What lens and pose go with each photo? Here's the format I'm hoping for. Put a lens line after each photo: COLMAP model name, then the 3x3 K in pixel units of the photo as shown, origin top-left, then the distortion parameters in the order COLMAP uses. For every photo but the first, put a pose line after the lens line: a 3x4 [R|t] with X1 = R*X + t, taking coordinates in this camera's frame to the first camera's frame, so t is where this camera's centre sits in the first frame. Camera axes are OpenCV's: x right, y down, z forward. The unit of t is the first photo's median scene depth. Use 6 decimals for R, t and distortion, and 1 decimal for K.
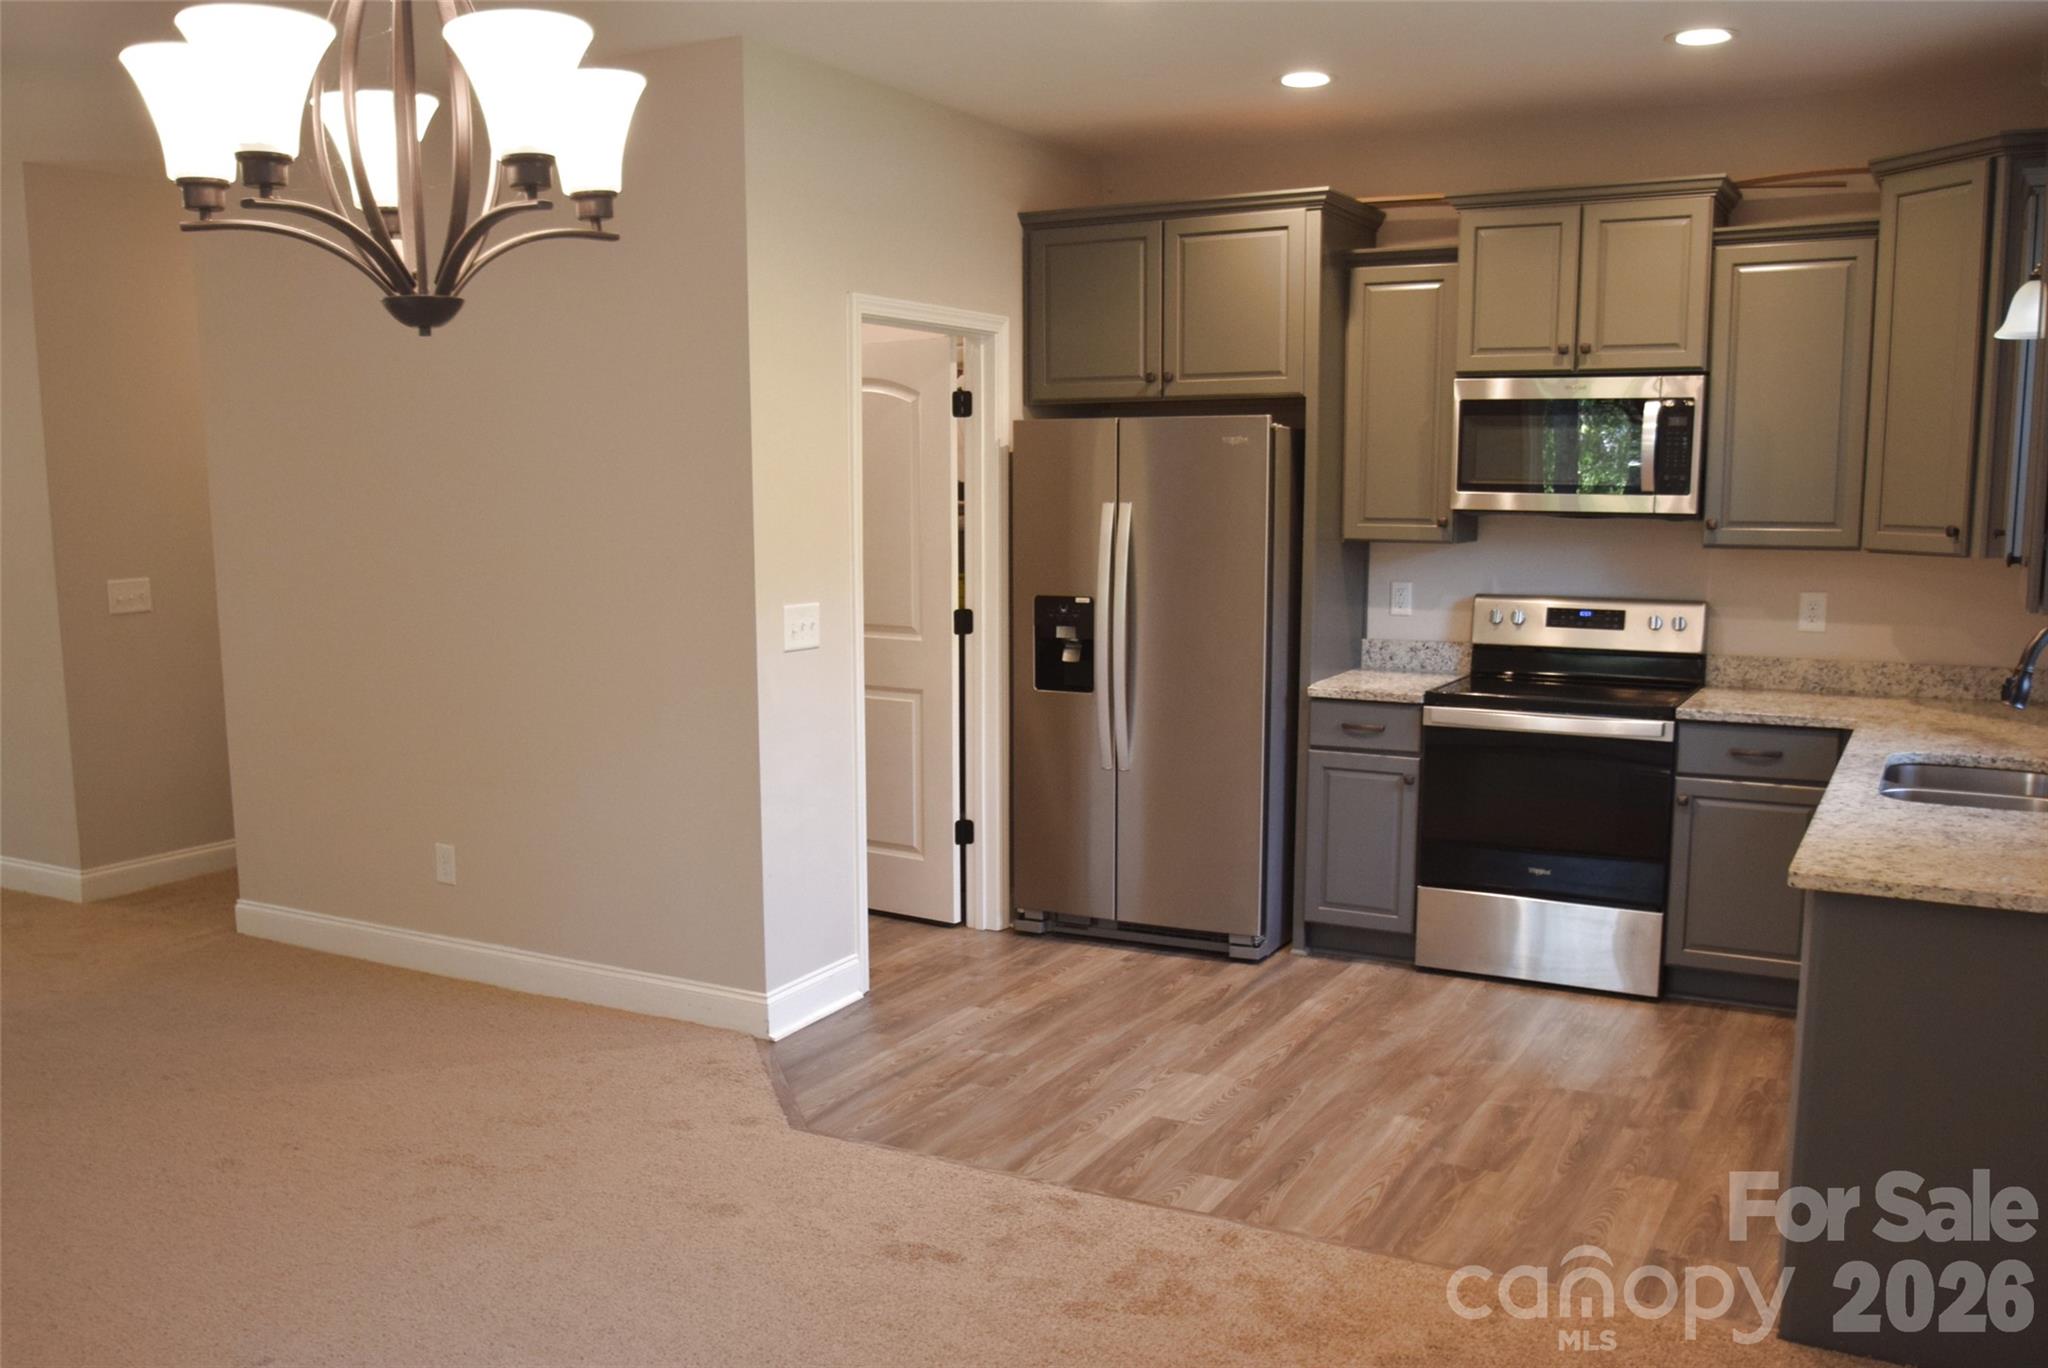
lens RADIAL K [[1750.1, 0, 1012.0], [0, 1750.1, 751.8], [0, 0, 1]] dist [-0.071582, 0.029208]
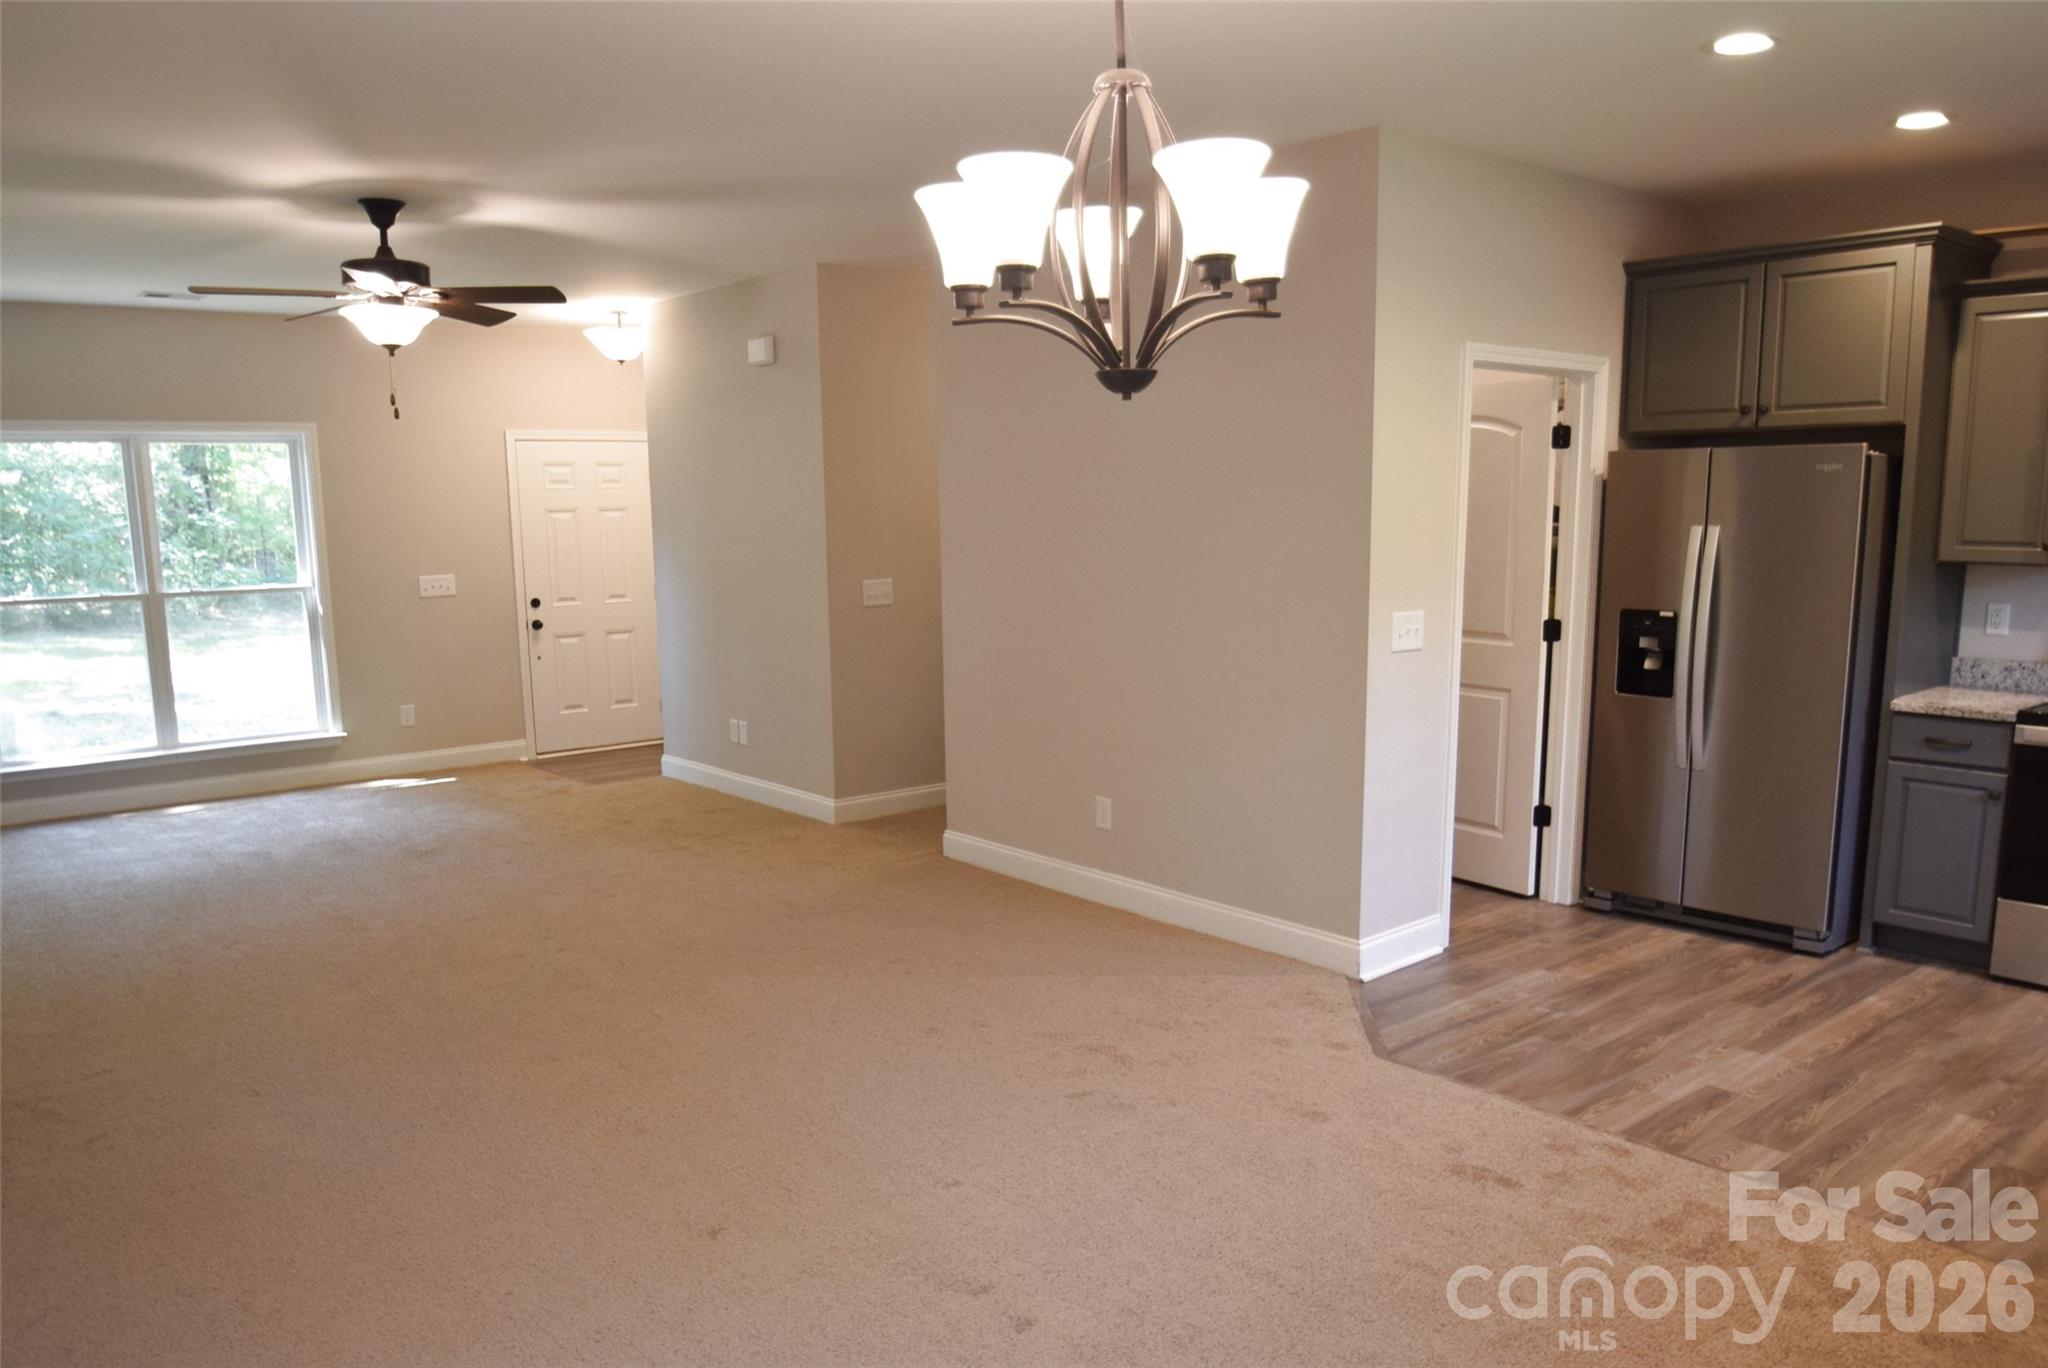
lens RADIAL K [[1486.4, 0, 1012.9], [0, 1486.4, 759.5], [0, 0, 1]] dist [-0.041572, 0.008306]
pose [[0.930964, 0.055807, -0.360821, -0.003191], [-0.048898, 0.998404, 0.028257, -0.001077], [0.361822, -0.008663, 0.932207, -0.020089]]
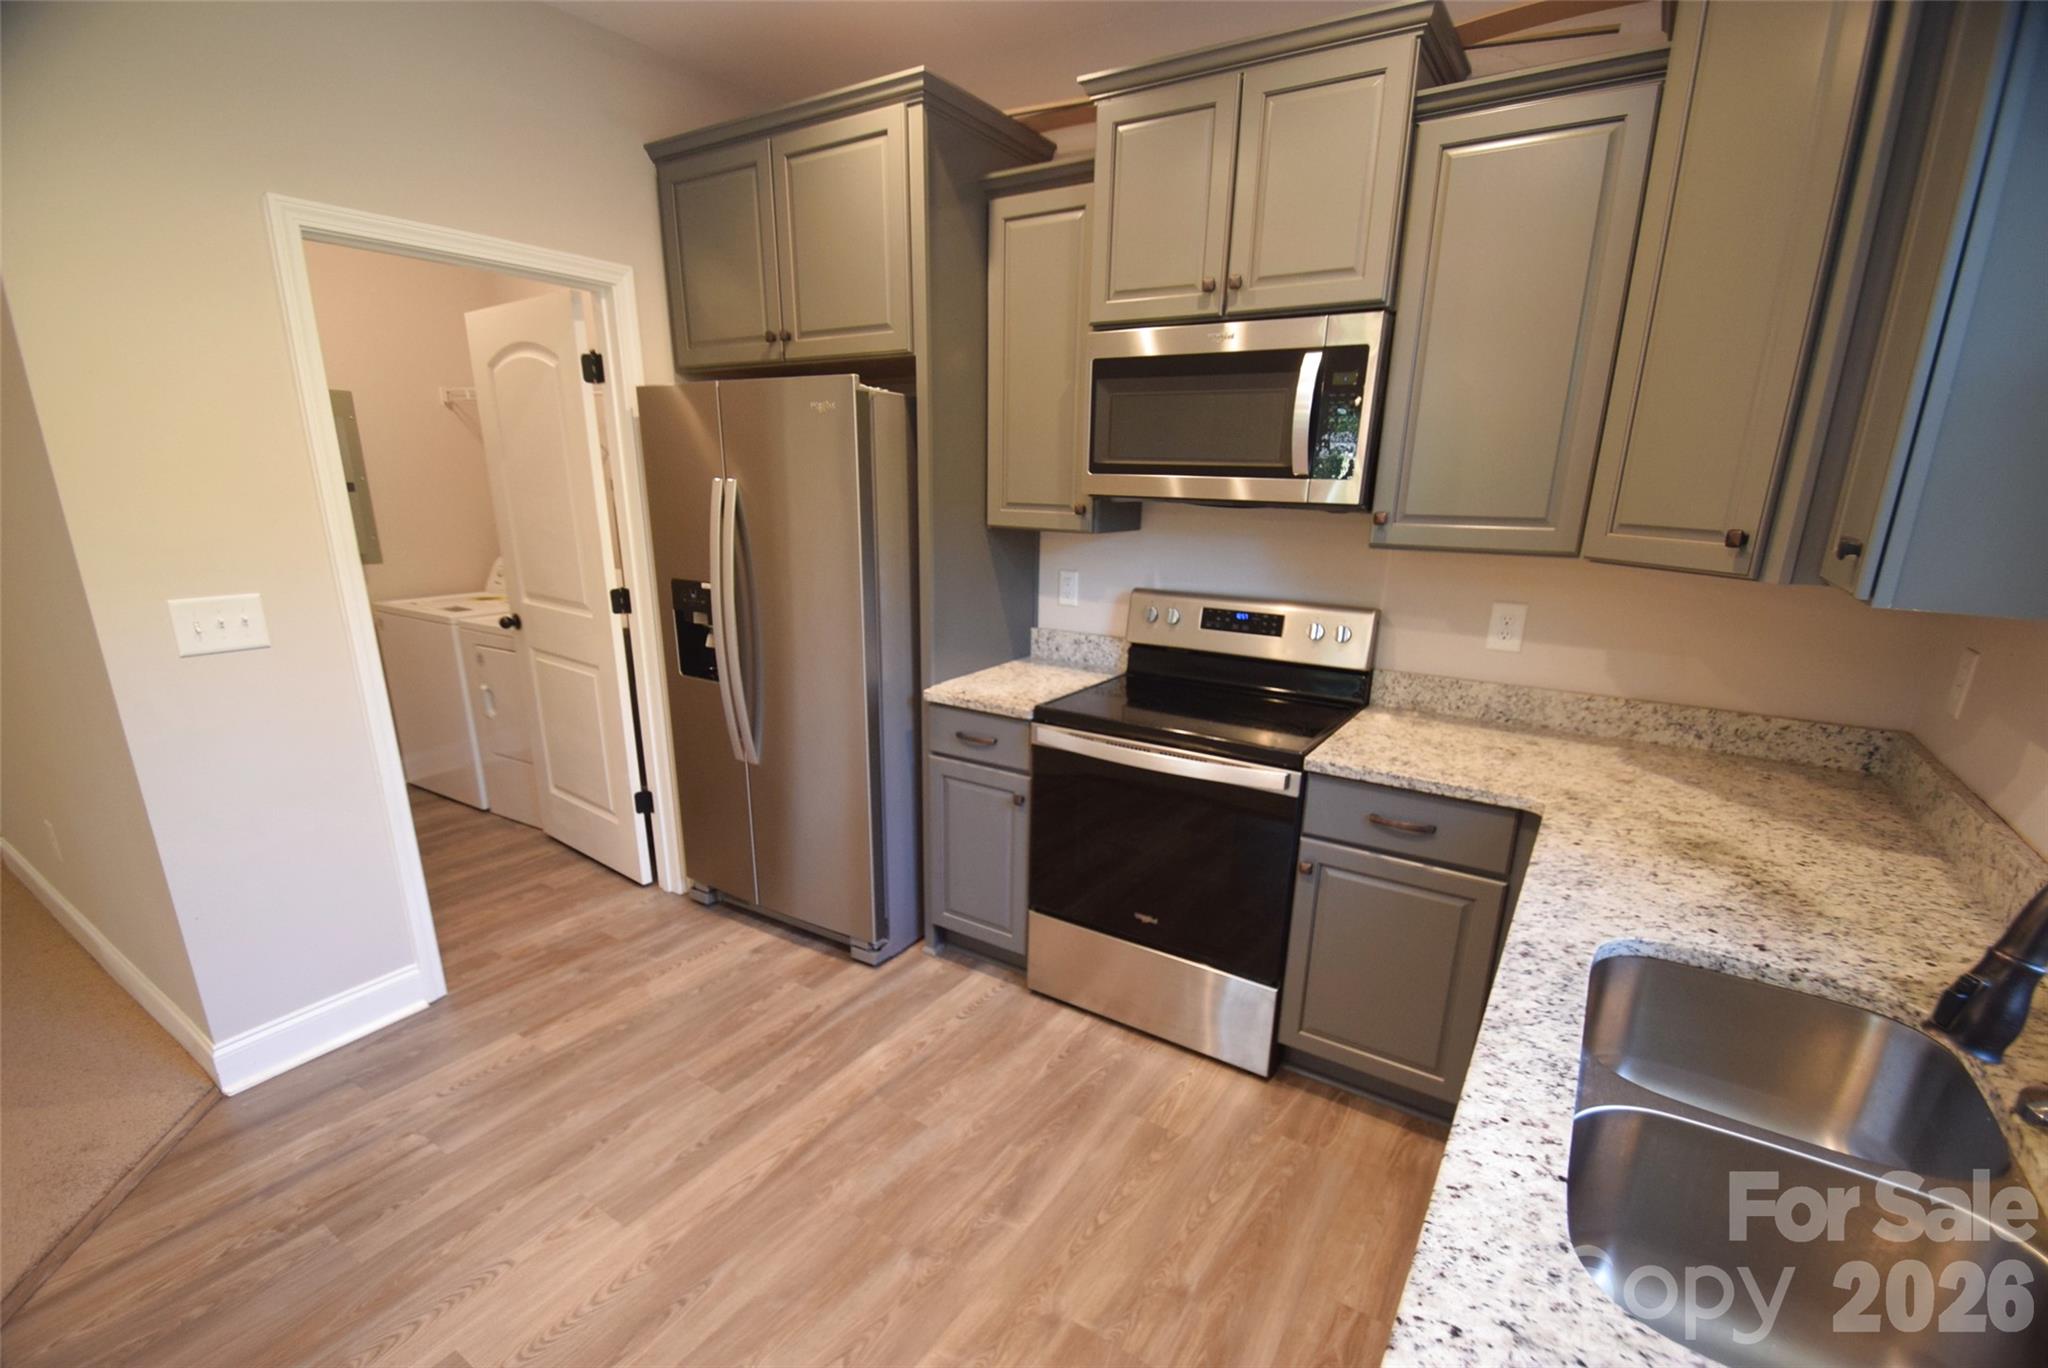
lens RADIAL K [[898.1, 0, 1030.6], [0, 898.1, 752.6], [0, 0, 1]] dist [0.011743, -0.009925]
pose [[0.997192, 0.039790, -0.063436, 0.271715], [-0.030236, 0.988966, 0.145023, -0.079230], [0.068507, -0.142698, 0.987393, 0.559647]]
